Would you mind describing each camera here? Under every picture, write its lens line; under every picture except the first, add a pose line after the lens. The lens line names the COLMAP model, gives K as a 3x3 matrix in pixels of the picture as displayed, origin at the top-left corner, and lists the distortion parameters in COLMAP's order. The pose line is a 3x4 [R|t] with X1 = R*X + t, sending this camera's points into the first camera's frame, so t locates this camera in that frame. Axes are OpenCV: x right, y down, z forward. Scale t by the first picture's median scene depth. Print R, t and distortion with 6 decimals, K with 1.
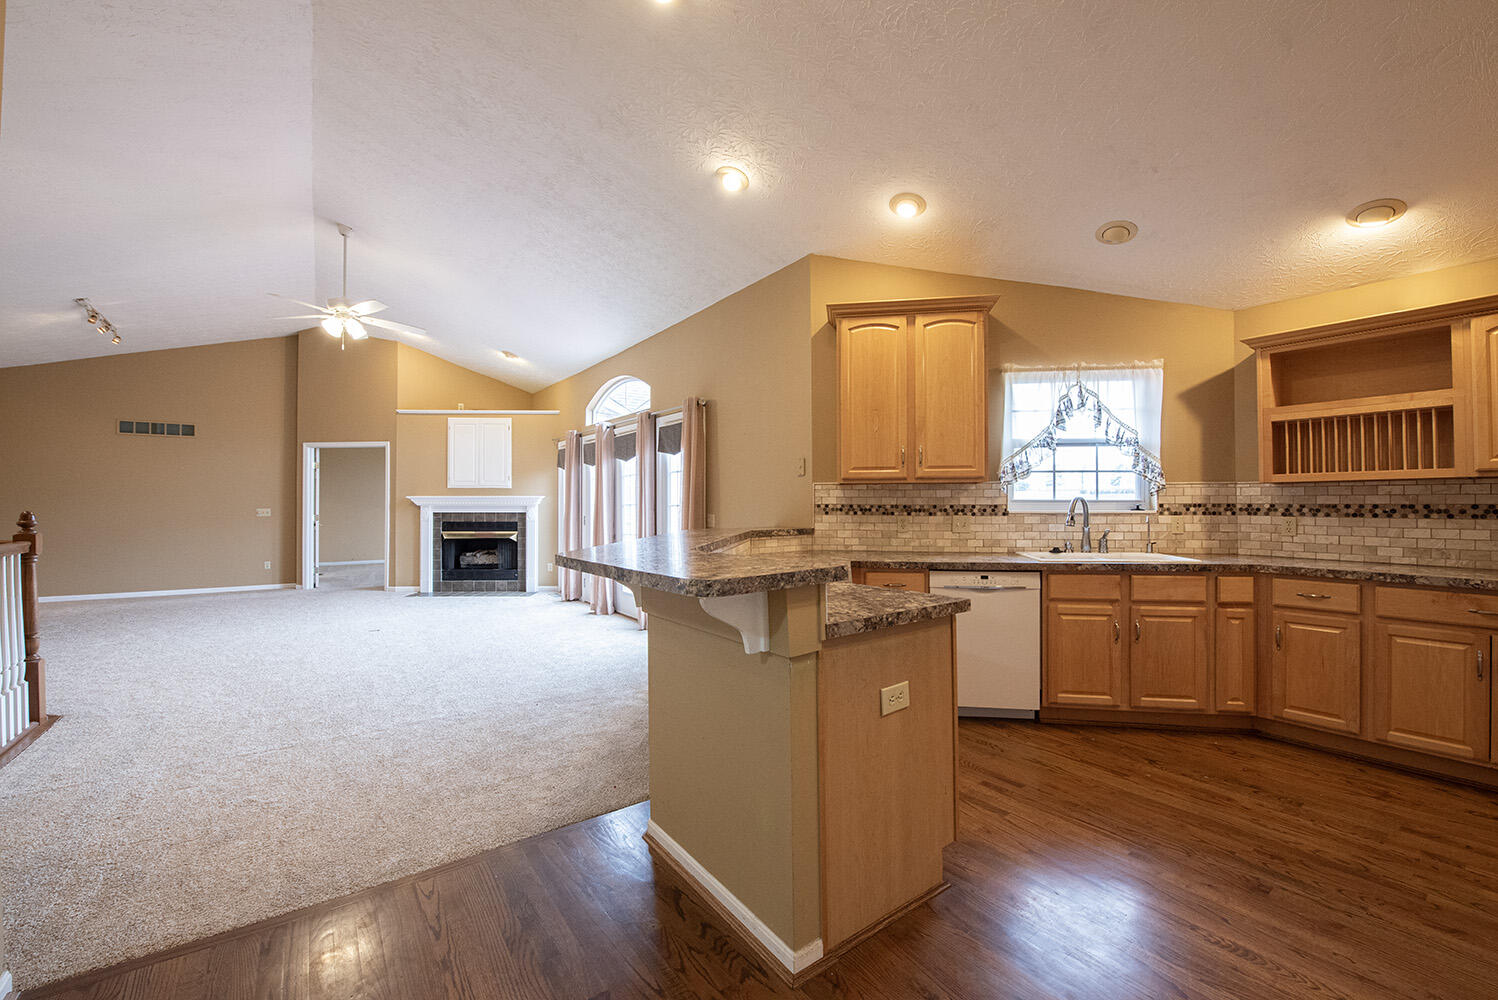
lens RADIAL K [[603.4, 0, 749.0], [0, 603.4, 500.0], [0, 0, 1]] dist [-0.012210, -0.000063]
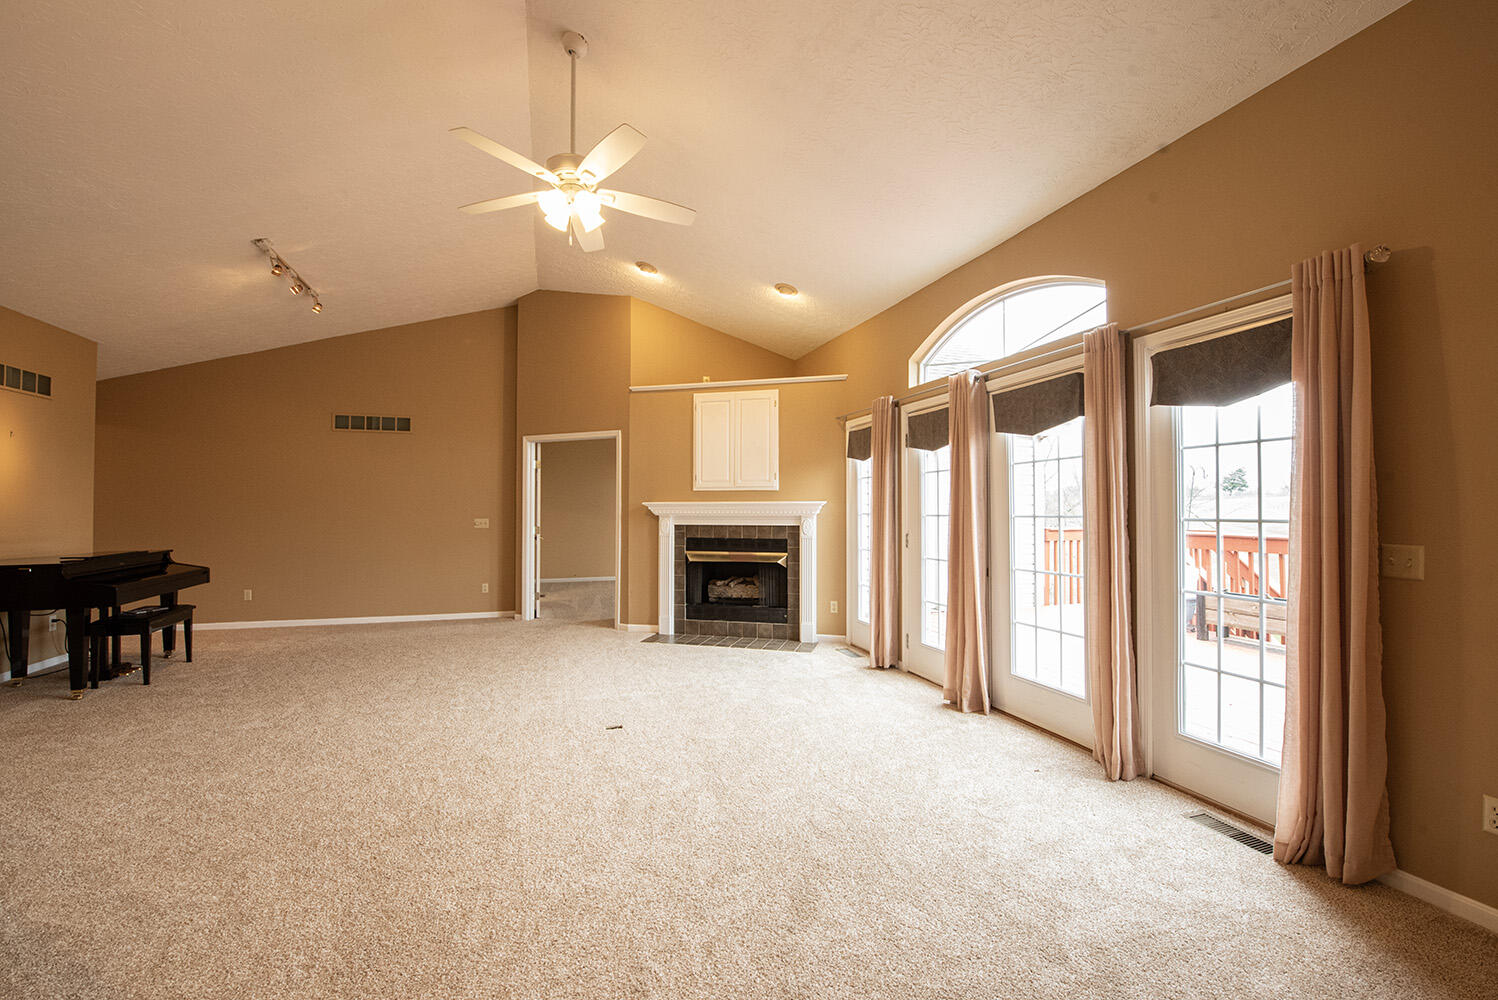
lens RADIAL K [[619.9, 0, 749.0], [0, 619.9, 500.0], [0, 0, 1]] dist [-0.001544, -0.000002]
pose [[0.953985, -0.005743, -0.299799, -0.226814], [0.002149, 0.999922, -0.012315, -0.000028], [0.299846, 0.011104, 0.953923, 0.328111]]
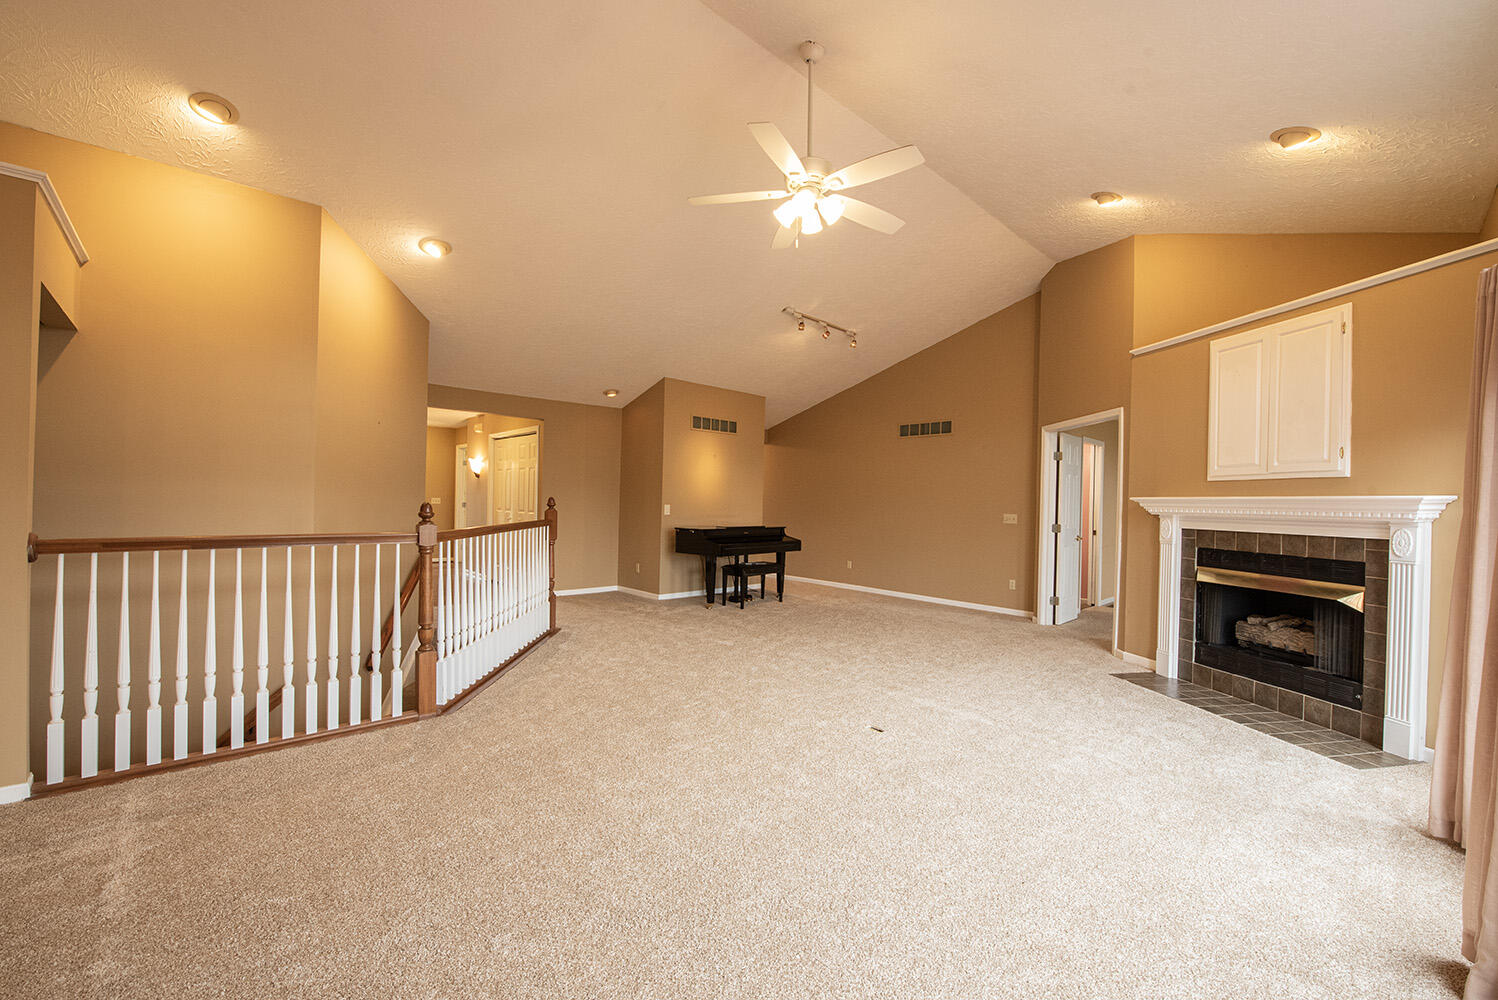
lens RADIAL K [[603.4, 0, 749.0], [0, 603.4, 500.0], [0, 0, 1]] dist [-0.012210, -0.000063]
pose [[0.130156, -0.001305, -0.991493, -0.055866], [-0.019111, 0.999810, -0.003825, 0.005160], [0.991309, 0.019447, 0.130106, 0.588742]]
